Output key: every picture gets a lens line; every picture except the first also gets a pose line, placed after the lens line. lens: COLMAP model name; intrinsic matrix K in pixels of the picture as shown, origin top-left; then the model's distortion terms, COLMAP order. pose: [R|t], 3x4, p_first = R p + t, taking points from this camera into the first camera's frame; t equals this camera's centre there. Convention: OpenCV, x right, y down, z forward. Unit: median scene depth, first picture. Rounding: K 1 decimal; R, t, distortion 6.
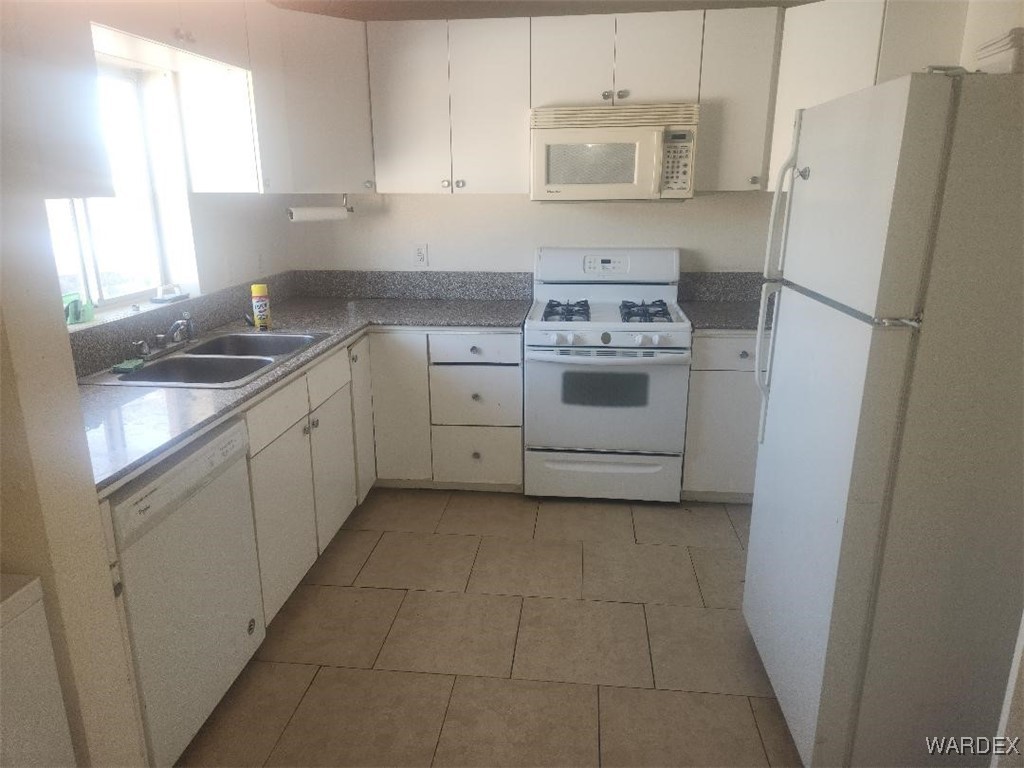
lens RADIAL K [[703.1, 0, 518.4], [0, 703.1, 386.2], [0, 0, 1]] dist [0.057959, -0.072554]
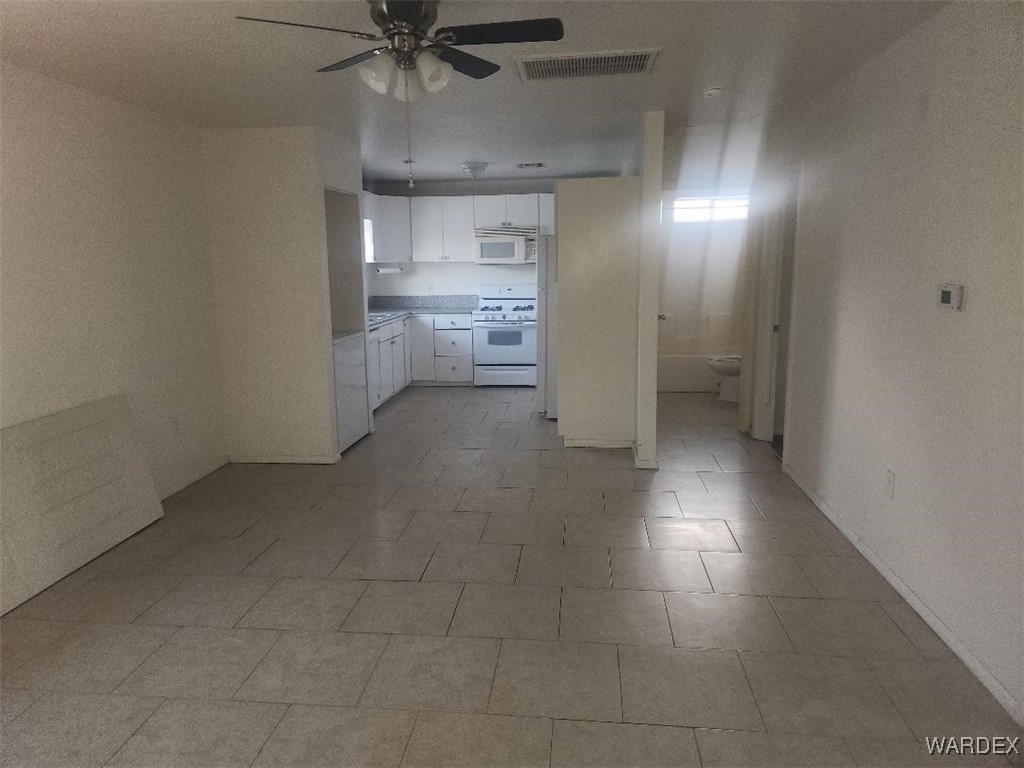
lens RADIAL K [[703.1, 0, 518.4], [0, 703.1, 386.2], [0, 0, 1]] dist [0.057959, -0.072554]
pose [[0.999959, -0.009040, -0.000733, 0.170409], [0.008930, 0.995465, -0.094707, 0.408479], [0.001586, 0.094696, 0.995505, -1.457334]]
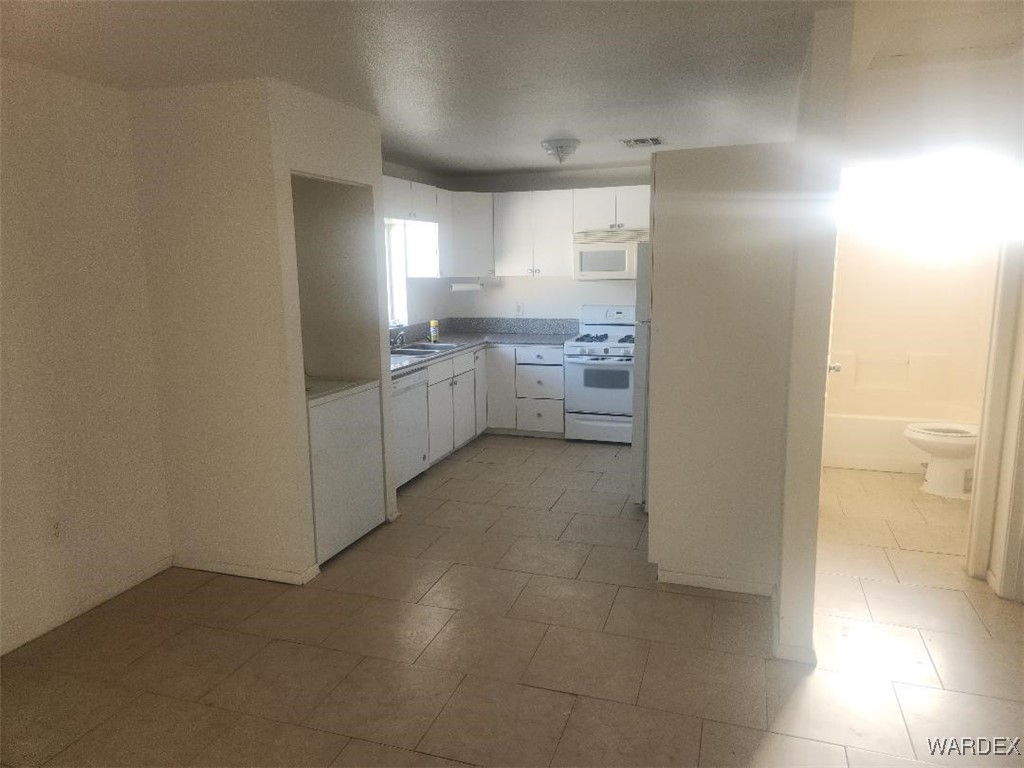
lens RADIAL K [[703.1, 0, 518.4], [0, 703.1, 386.2], [0, 0, 1]] dist [0.057959, -0.072554]
pose [[0.976064, 0.030407, -0.215349, 0.295773], [-0.051668, 0.994250, -0.093797, 0.208916], [0.211258, 0.102678, 0.972022, -0.852013]]
